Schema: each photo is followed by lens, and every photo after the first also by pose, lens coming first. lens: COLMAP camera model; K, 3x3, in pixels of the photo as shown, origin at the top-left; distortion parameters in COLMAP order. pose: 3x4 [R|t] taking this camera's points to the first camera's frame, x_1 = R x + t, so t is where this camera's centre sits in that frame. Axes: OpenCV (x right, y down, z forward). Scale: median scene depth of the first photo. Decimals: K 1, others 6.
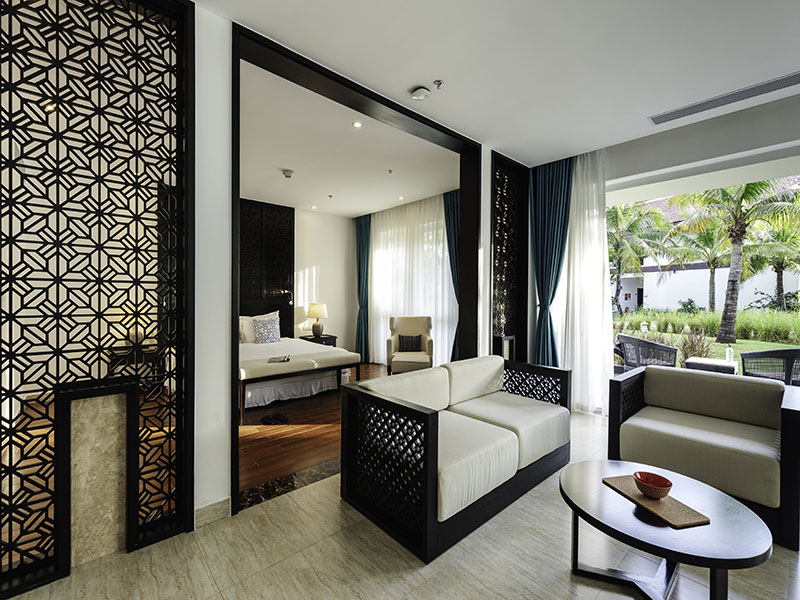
lens RADIAL K [[365.9, 0, 401.5], [0, 365.9, 295.4], [0, 0, 1]] dist [-0.000553, -0.000005]
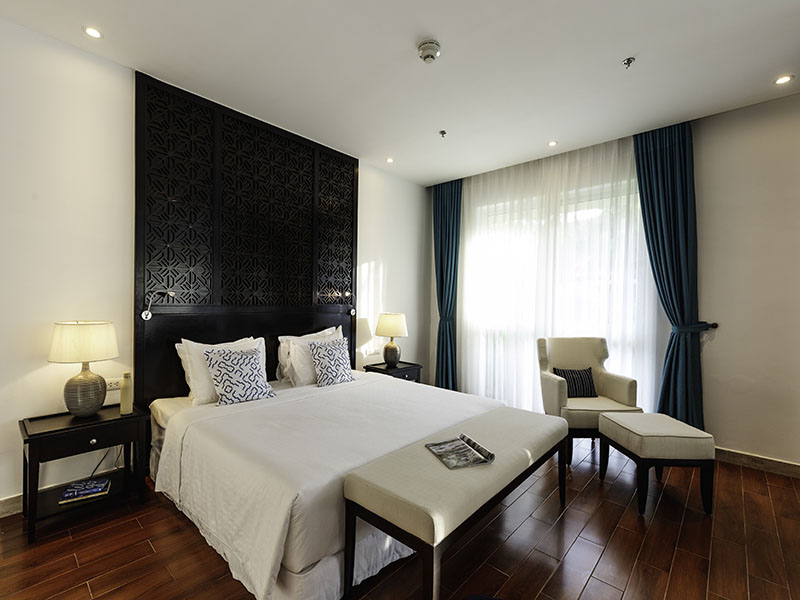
lens RADIAL K [[365.9, 0, 398.8], [0, 365.9, 307.5], [0, 0, 1]] dist [-0.000553, -0.000005]
pose [[0.995594, 0.010098, 0.093219, -0.280067], [-0.012245, 0.999672, 0.022485, -0.002847], [-0.092962, -0.023528, 0.995392, 0.368473]]
